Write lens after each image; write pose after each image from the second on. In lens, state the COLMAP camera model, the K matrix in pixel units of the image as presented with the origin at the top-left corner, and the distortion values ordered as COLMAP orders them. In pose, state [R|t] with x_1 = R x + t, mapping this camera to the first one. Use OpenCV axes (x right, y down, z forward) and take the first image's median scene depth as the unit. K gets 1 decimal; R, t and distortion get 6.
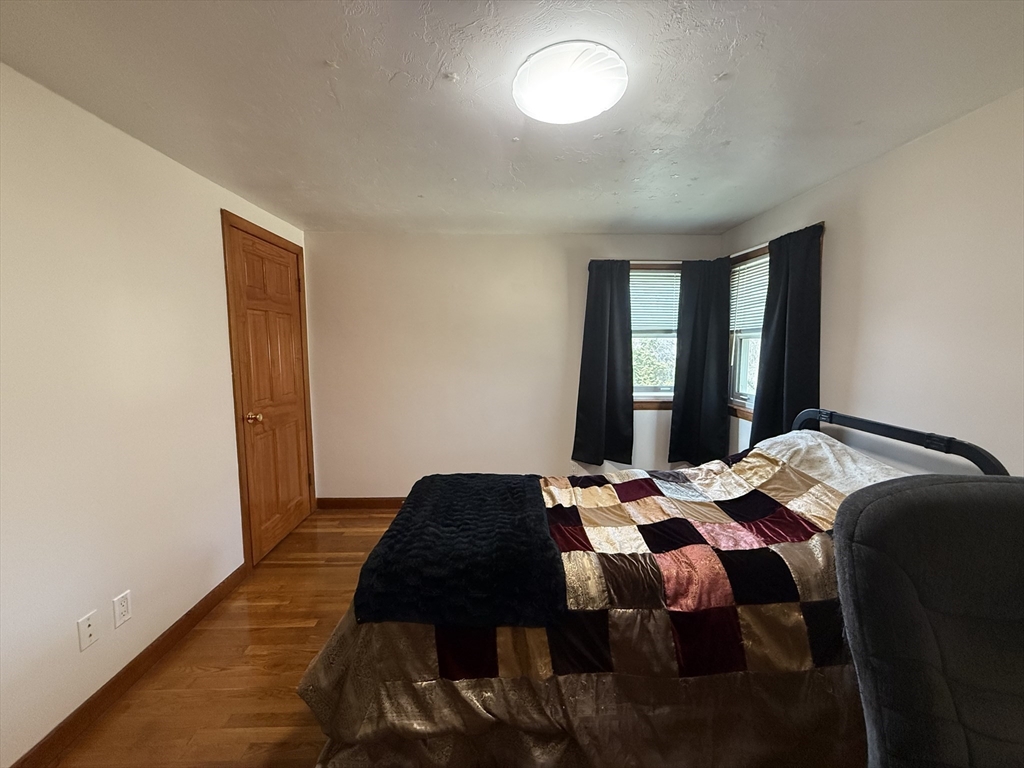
lens RADIAL K [[407.2, 0, 510.4], [0, 407.2, 383.8], [0, 0, 1]] dist [-0.000602, 0.000165]
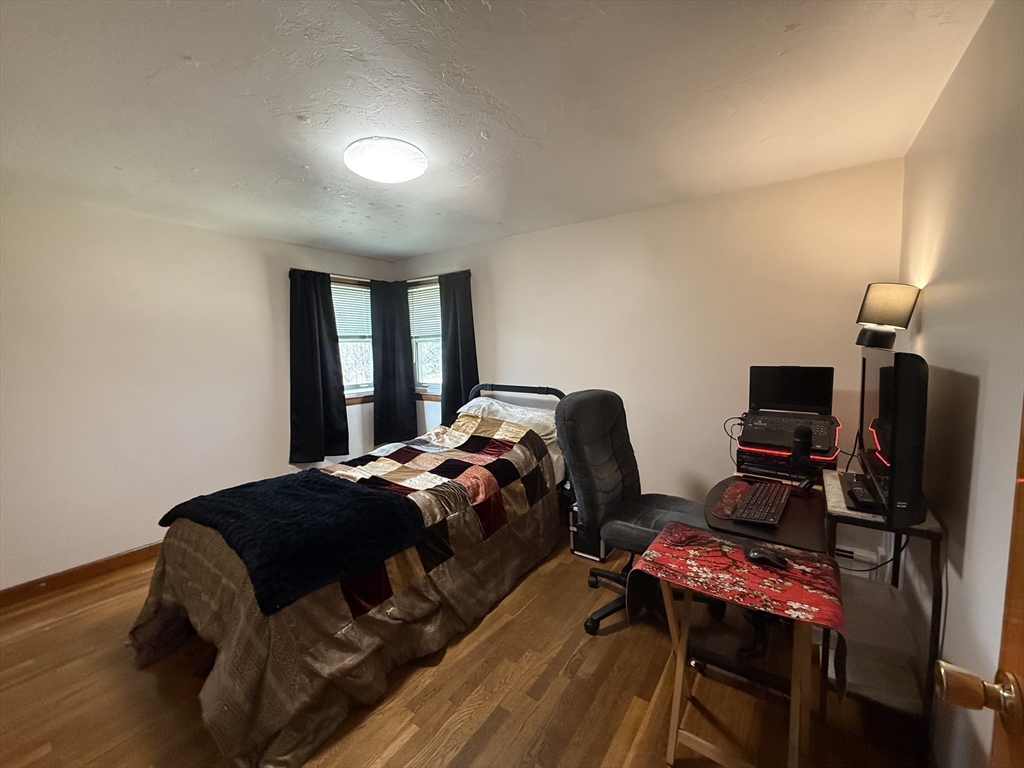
lens RADIAL K [[407.2, 0, 510.4], [0, 407.2, 383.8], [0, 0, 1]] dist [-0.000602, 0.000165]
pose [[0.604380, -0.087498, 0.791877, -0.518757], [0.103466, 0.994154, 0.030881, 0.024812], [-0.789949, 0.063268, 0.609899, -0.097837]]
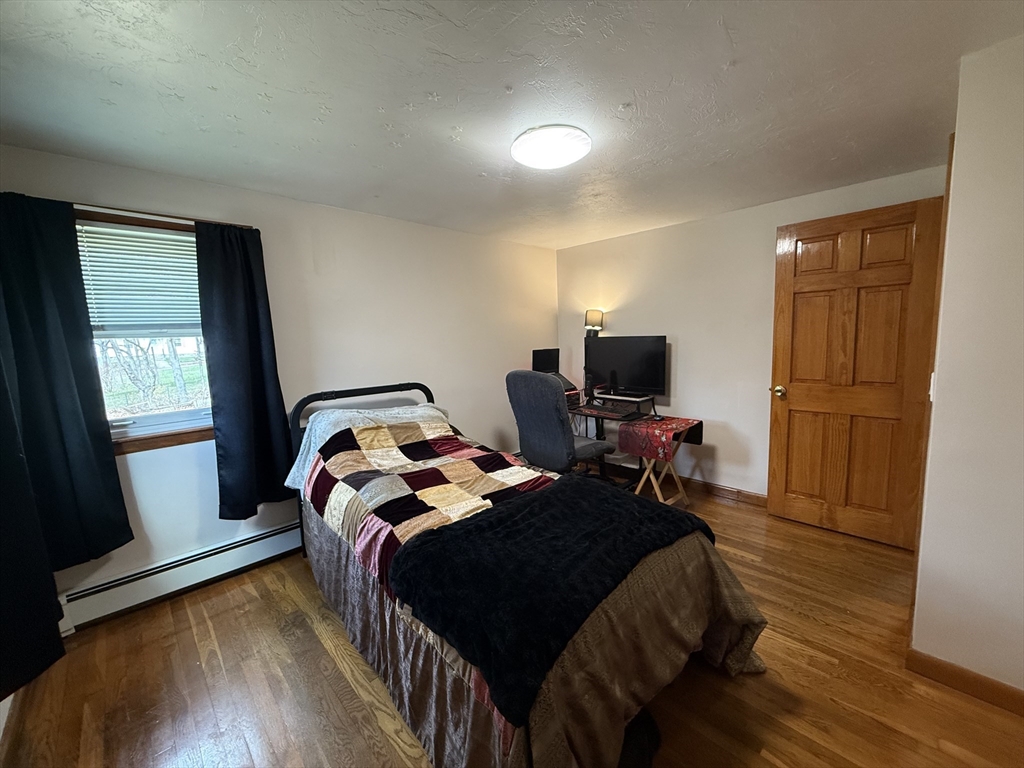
lens RADIAL K [[407.2, 0, 510.4], [0, 407.2, 383.8], [0, 0, 1]] dist [-0.000602, 0.000165]
pose [[-0.671602, -0.071299, 0.737474, -0.574544], [0.106365, 0.975771, 0.191202, -0.145098], [-0.733238, 0.206853, -0.647745, 1.456008]]
